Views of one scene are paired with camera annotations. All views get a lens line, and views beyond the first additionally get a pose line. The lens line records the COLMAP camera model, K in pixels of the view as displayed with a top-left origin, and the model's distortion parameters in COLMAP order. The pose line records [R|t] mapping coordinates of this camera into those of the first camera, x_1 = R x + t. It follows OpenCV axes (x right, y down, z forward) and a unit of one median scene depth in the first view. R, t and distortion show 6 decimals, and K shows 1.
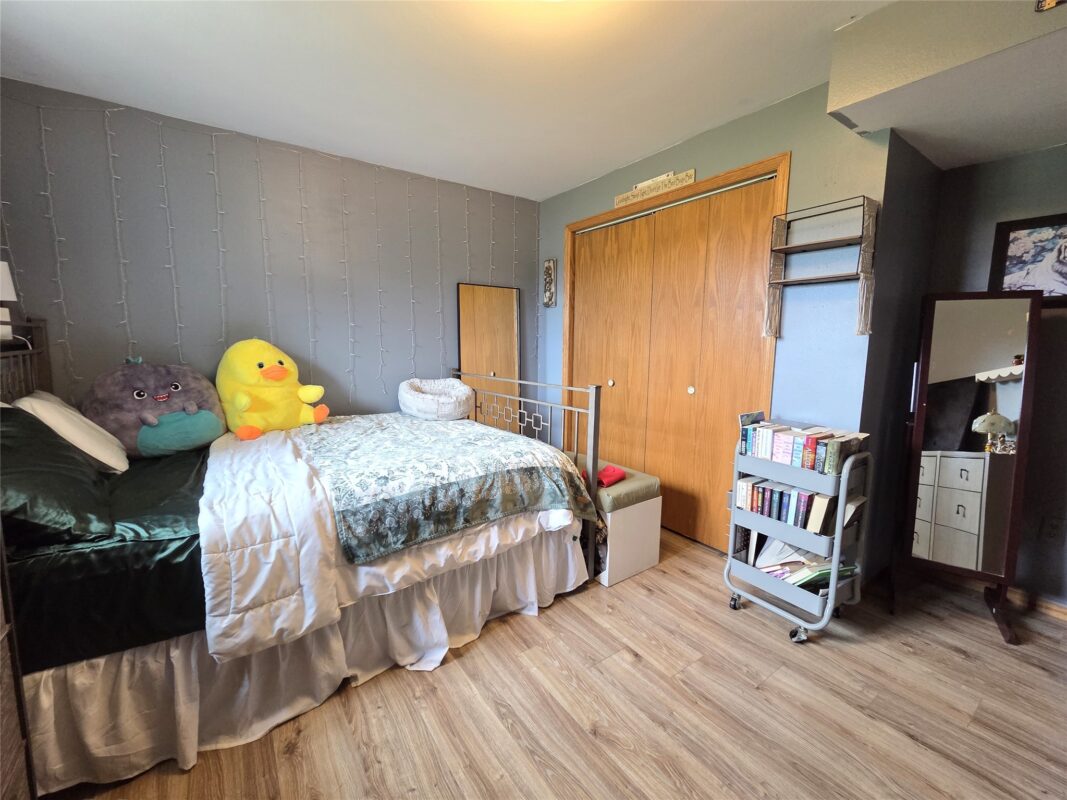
lens RADIAL K [[435.7, 0, 521.1], [0, 435.7, 395.5], [0, 0, 1]] dist [0.002347, -0.000532]
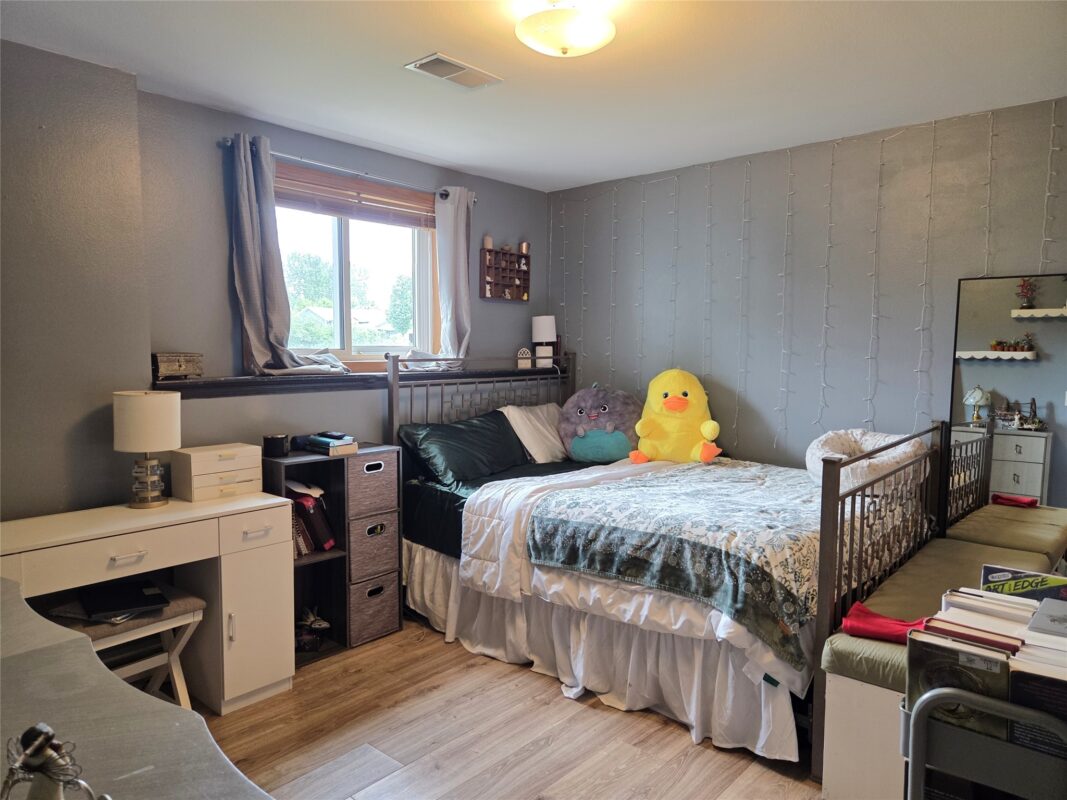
lens RADIAL K [[721.7, 0, 534.3], [0, 721.7, 394.4], [0, 0, 1]] dist [0.069594, -0.061675]
pose [[0.240928, 0.059161, -0.968738, 1.376764], [-0.119993, 0.992298, 0.030757, -0.122847], [0.963097, 0.108832, 0.246172, 0.413761]]
